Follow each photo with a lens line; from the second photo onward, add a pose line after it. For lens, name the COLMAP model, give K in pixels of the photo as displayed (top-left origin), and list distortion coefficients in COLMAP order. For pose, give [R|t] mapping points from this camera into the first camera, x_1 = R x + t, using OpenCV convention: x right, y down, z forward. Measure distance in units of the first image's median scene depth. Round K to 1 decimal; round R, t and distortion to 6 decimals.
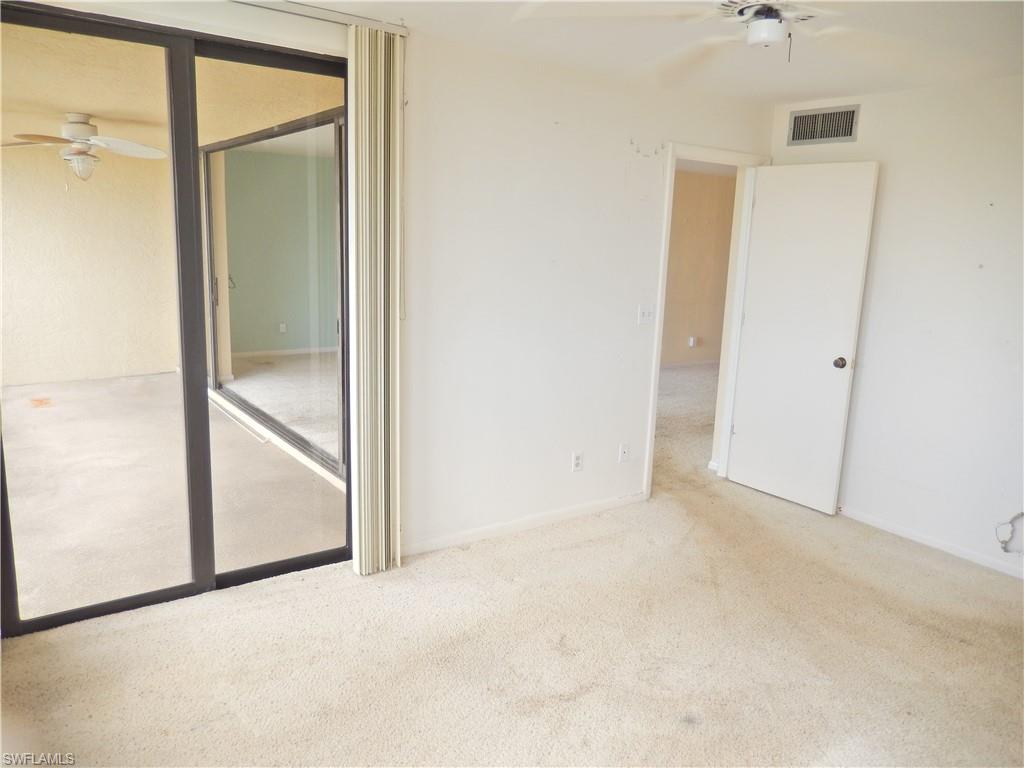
lens RADIAL K [[768.8, 0, 505.5], [0, 768.8, 382.4], [0, 0, 1]] dist [-0.004130, -0.014242]
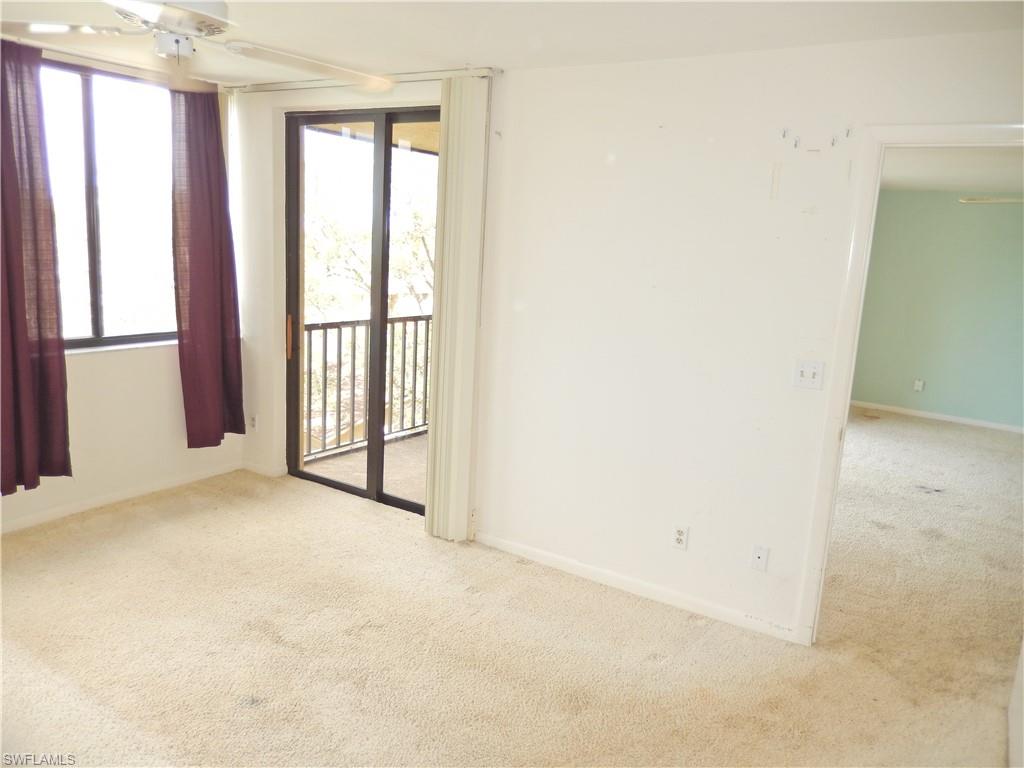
lens RADIAL K [[768.8, 0, 516.4], [0, 768.8, 377.0], [0, 0, 1]] dist [-0.004130, -0.014242]
pose [[0.376715, 0.149298, -0.914219, 0.836275], [-0.225372, 0.972043, 0.065874, -0.083920], [0.898495, 0.181224, 0.399831, 0.557488]]
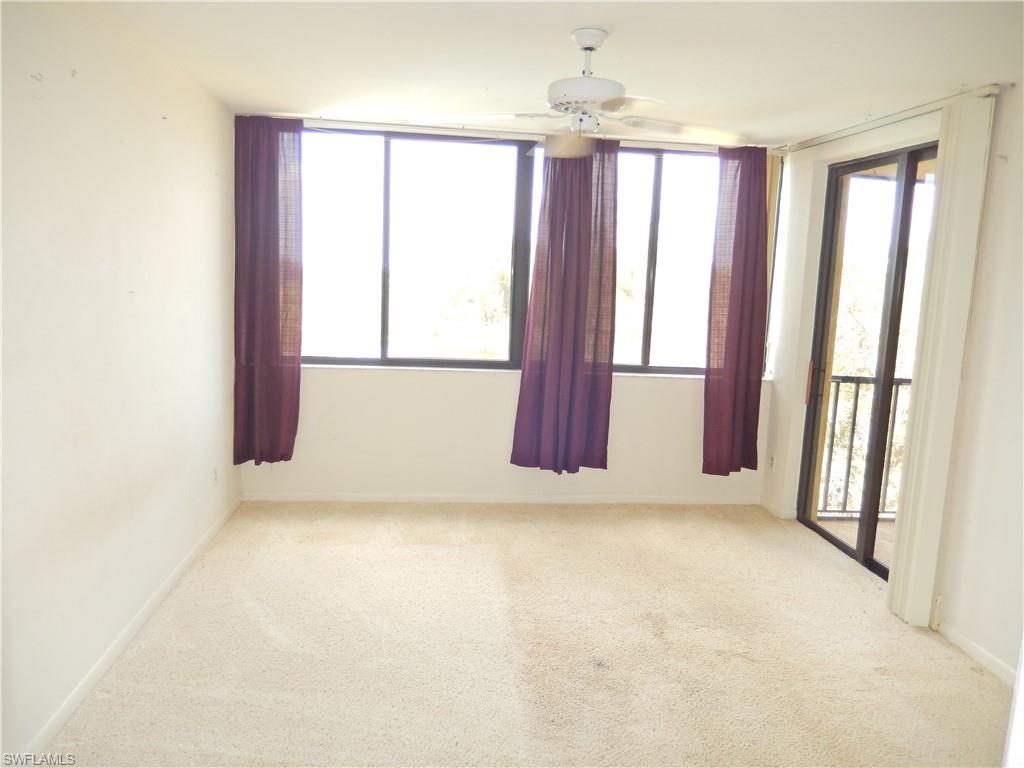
lens RADIAL K [[768.8, 0, 505.2], [0, 768.8, 386.2], [0, 0, 1]] dist [-0.004130, -0.014242]
pose [[-0.487337, 0.073619, -0.870105, 0.891436], [-0.236520, 0.948063, 0.212687, -0.127873], [0.840572, 0.309447, -0.444613, 0.858912]]
